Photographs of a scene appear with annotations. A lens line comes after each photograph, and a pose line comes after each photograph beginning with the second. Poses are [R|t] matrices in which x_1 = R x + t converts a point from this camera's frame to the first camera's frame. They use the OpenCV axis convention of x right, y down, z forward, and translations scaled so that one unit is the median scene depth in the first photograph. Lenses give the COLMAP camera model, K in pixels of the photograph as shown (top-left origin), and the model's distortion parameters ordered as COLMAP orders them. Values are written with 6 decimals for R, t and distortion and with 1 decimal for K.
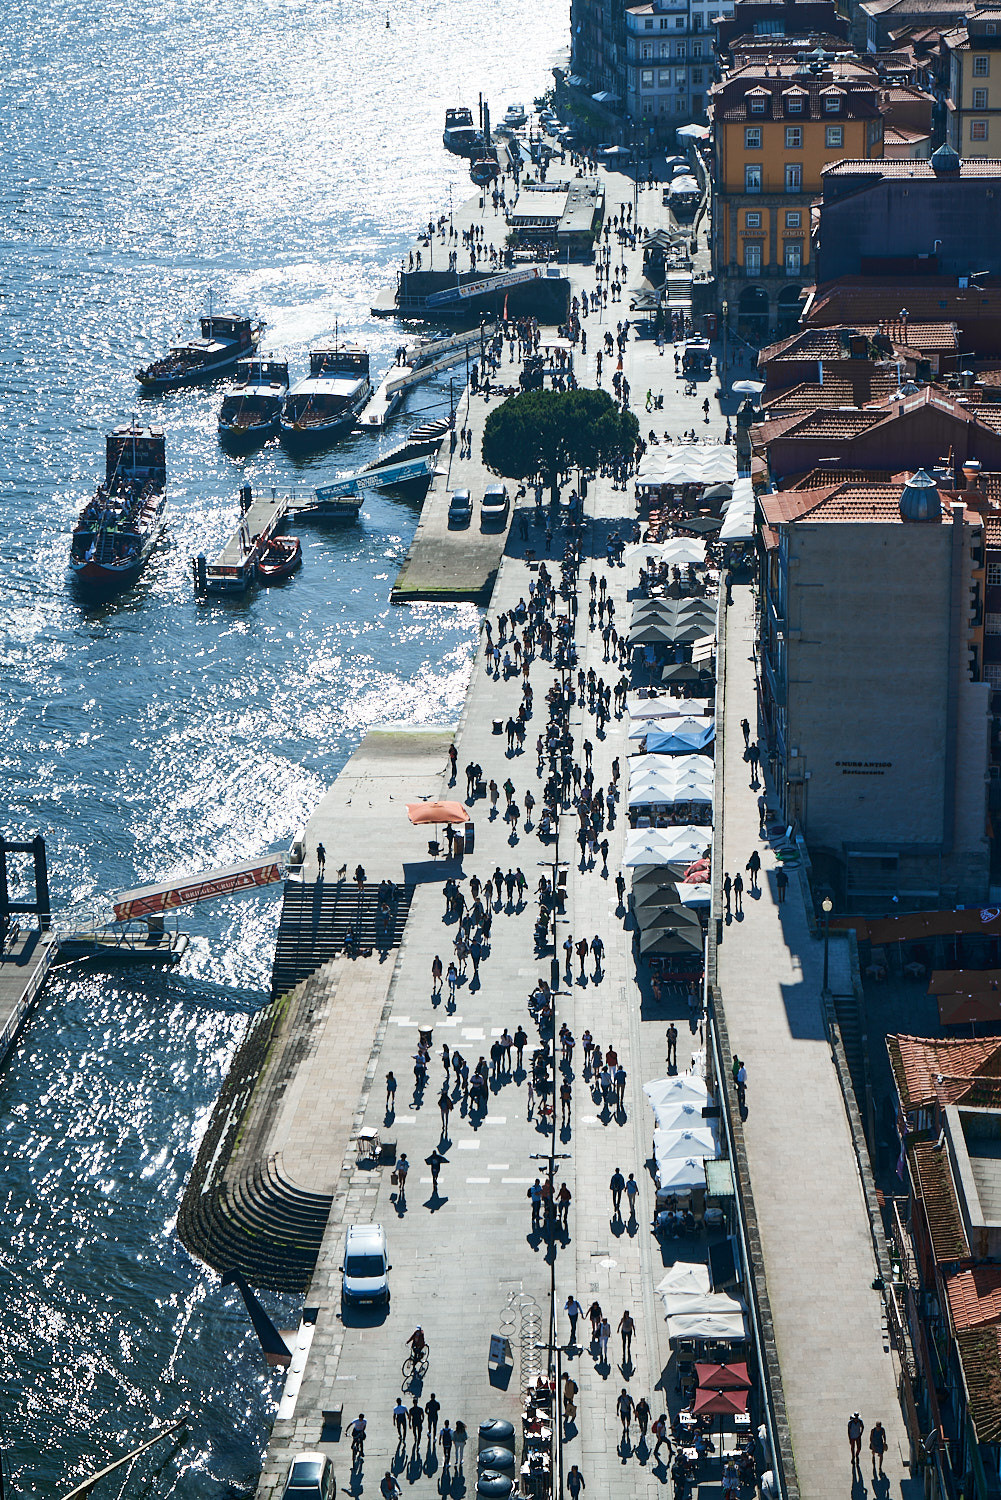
lens RADIAL K [[2869.6, 0, 500.5], [0, 2869.6, 750.1], [0, 0, 1]] dist [0.030166, 0.000000]
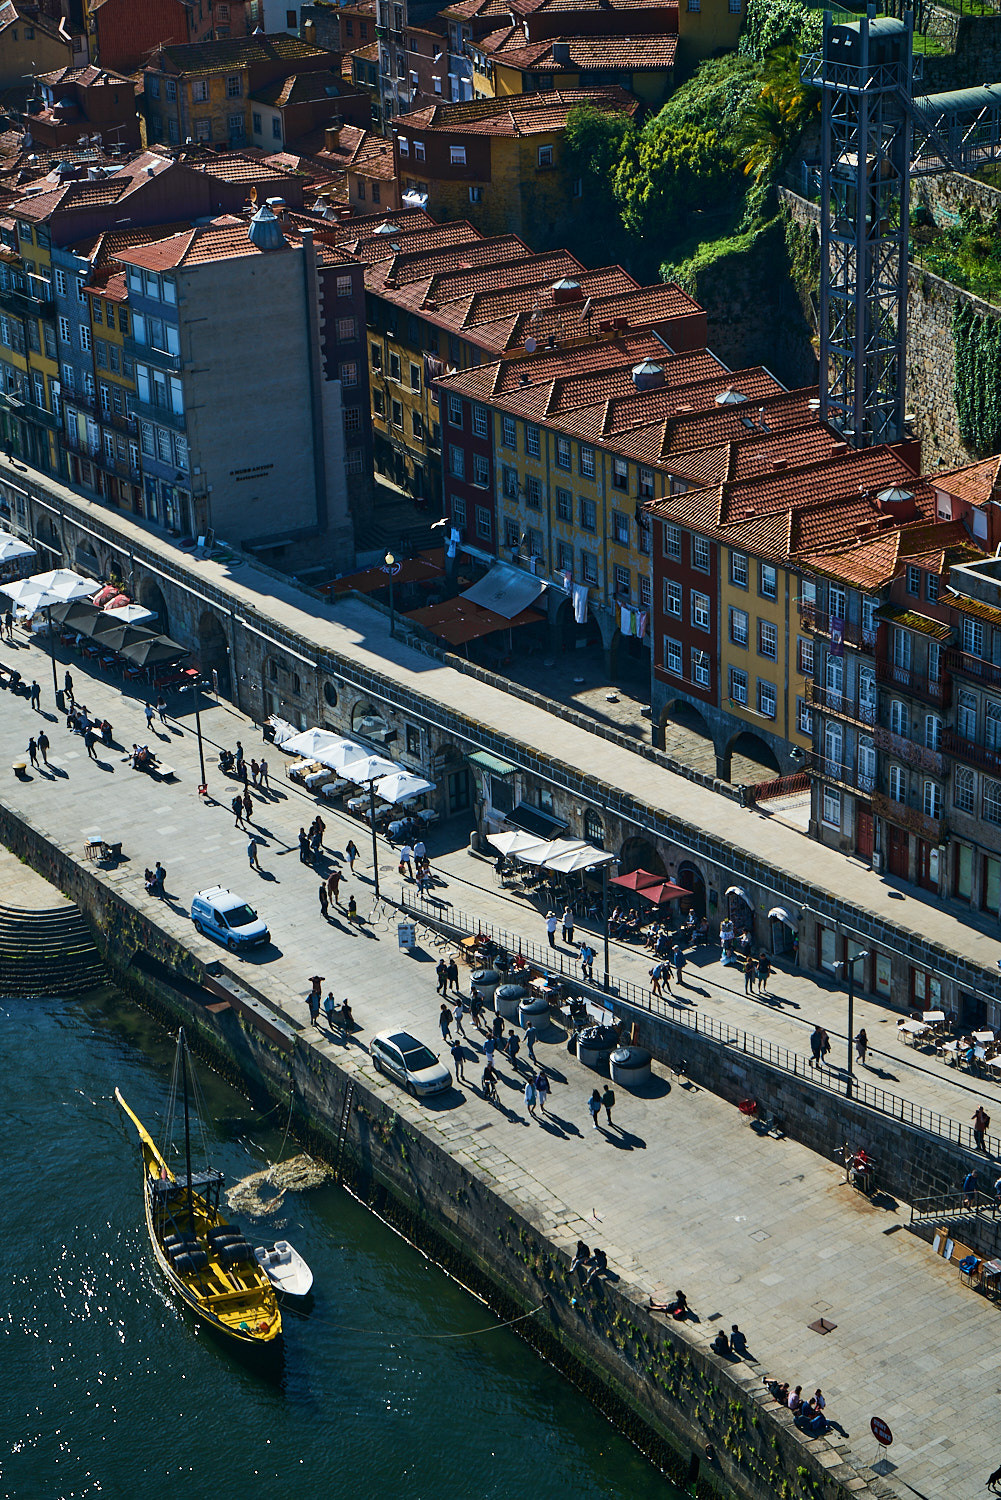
lens RADIAL K [[2869.6, 0, 501.1], [0, 2869.6, 749.7], [0, 0, 1]] dist [0.030166, 0.000000]
pose [[0.781727, -0.234559, 0.577828, -0.490778], [0.208013, 0.971579, 0.112980, 0.004797], [-0.587906, 0.031876, 0.808301, 0.008879]]
